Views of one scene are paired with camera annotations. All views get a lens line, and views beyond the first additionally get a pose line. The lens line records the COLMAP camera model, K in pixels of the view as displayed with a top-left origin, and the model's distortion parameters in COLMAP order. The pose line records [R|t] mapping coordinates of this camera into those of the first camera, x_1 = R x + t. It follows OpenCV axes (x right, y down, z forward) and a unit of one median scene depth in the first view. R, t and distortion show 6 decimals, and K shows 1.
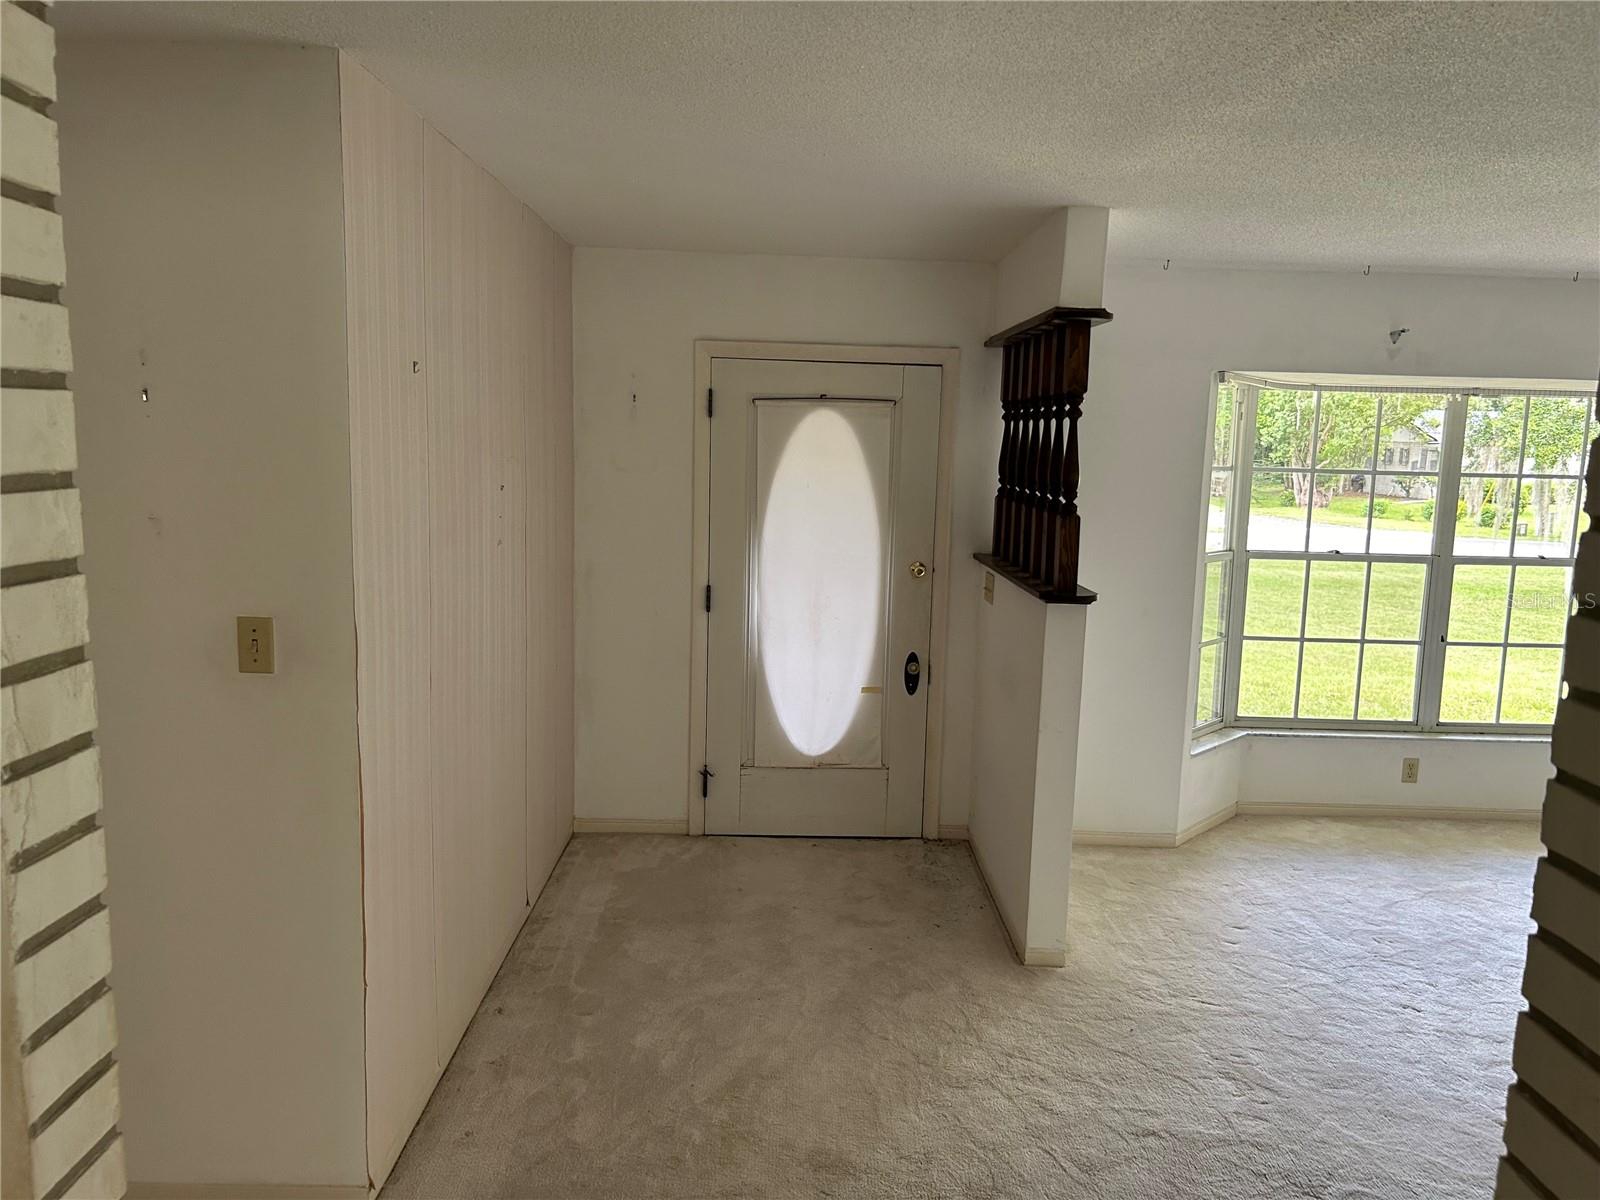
lens RADIAL K [[1216.0, 0, 805.7], [0, 1216.0, 609.1], [0, 0, 1]] dist [0.039213, -0.054131]
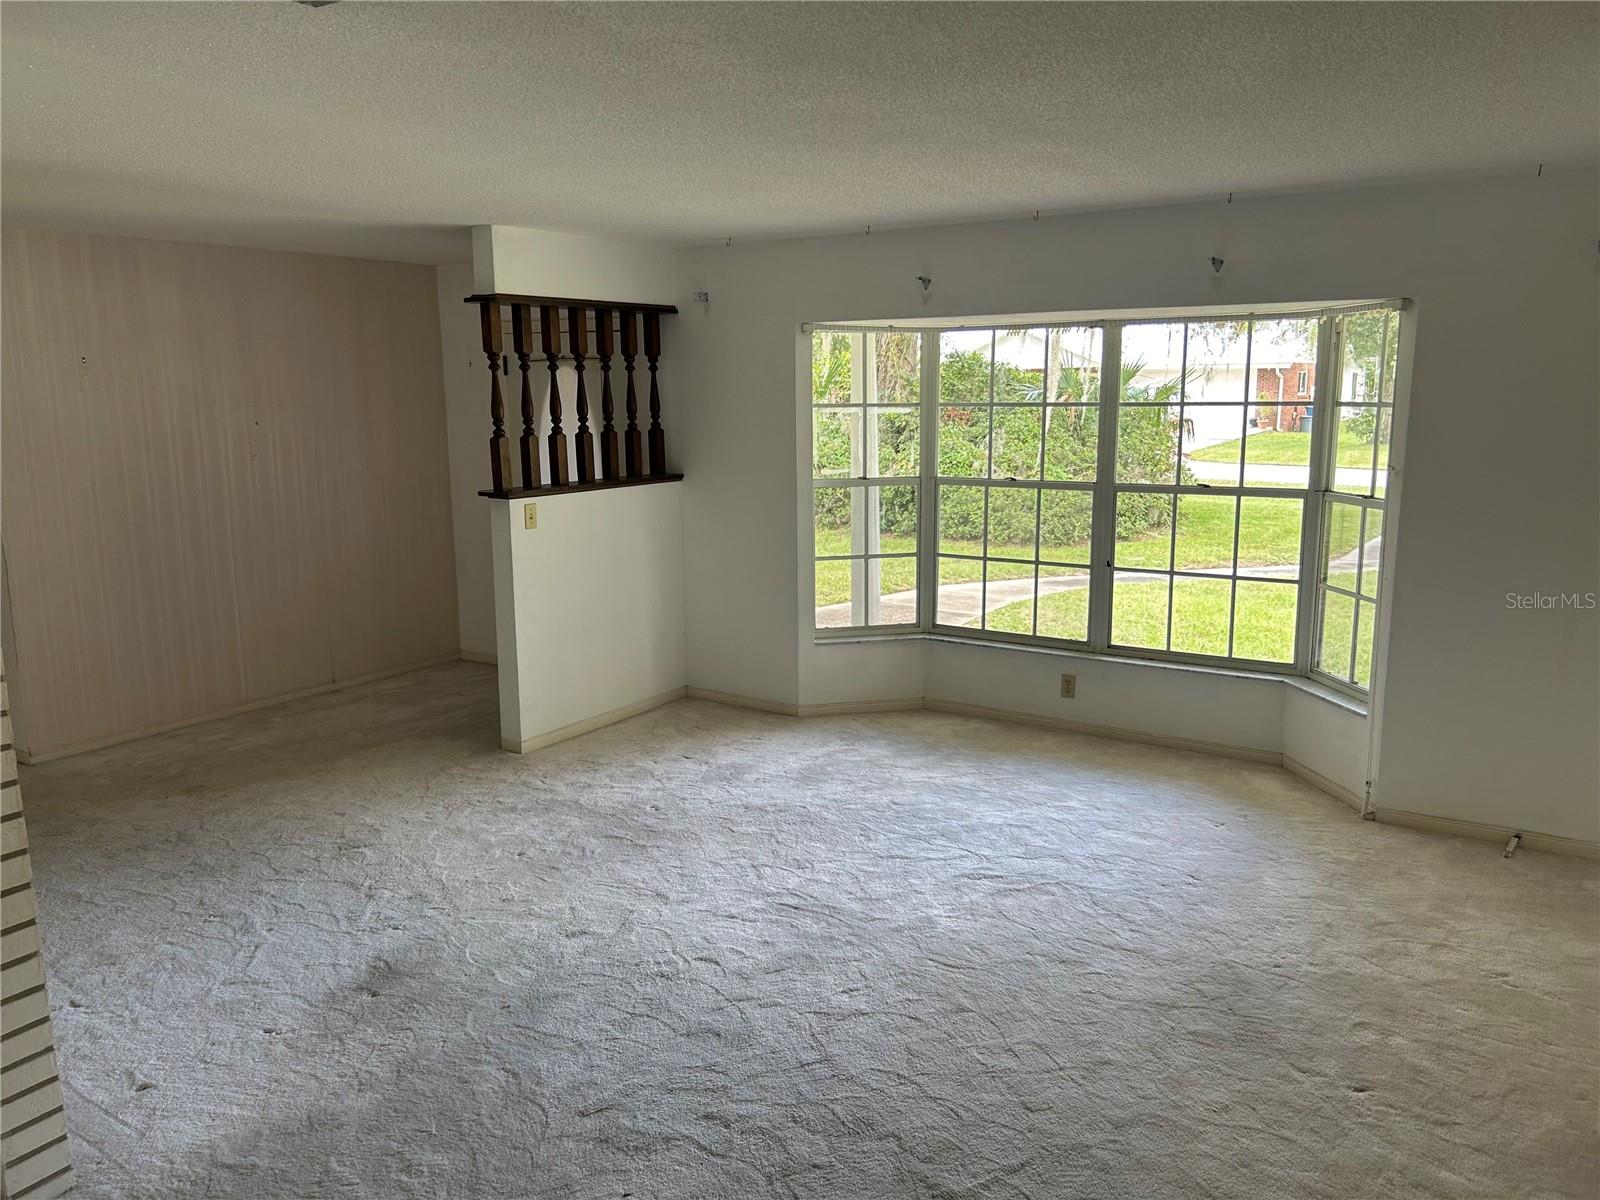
lens RADIAL K [[1215.2, 0, 800.0], [0, 1215.2, 600.0], [0, 0, 1]] dist [0.054566, -0.057300]
pose [[0.823434, 0.064145, -0.563775, 0.914886], [-0.047976, 0.997902, 0.043467, 0.023392], [0.565381, -0.008745, 0.824784, -0.001268]]
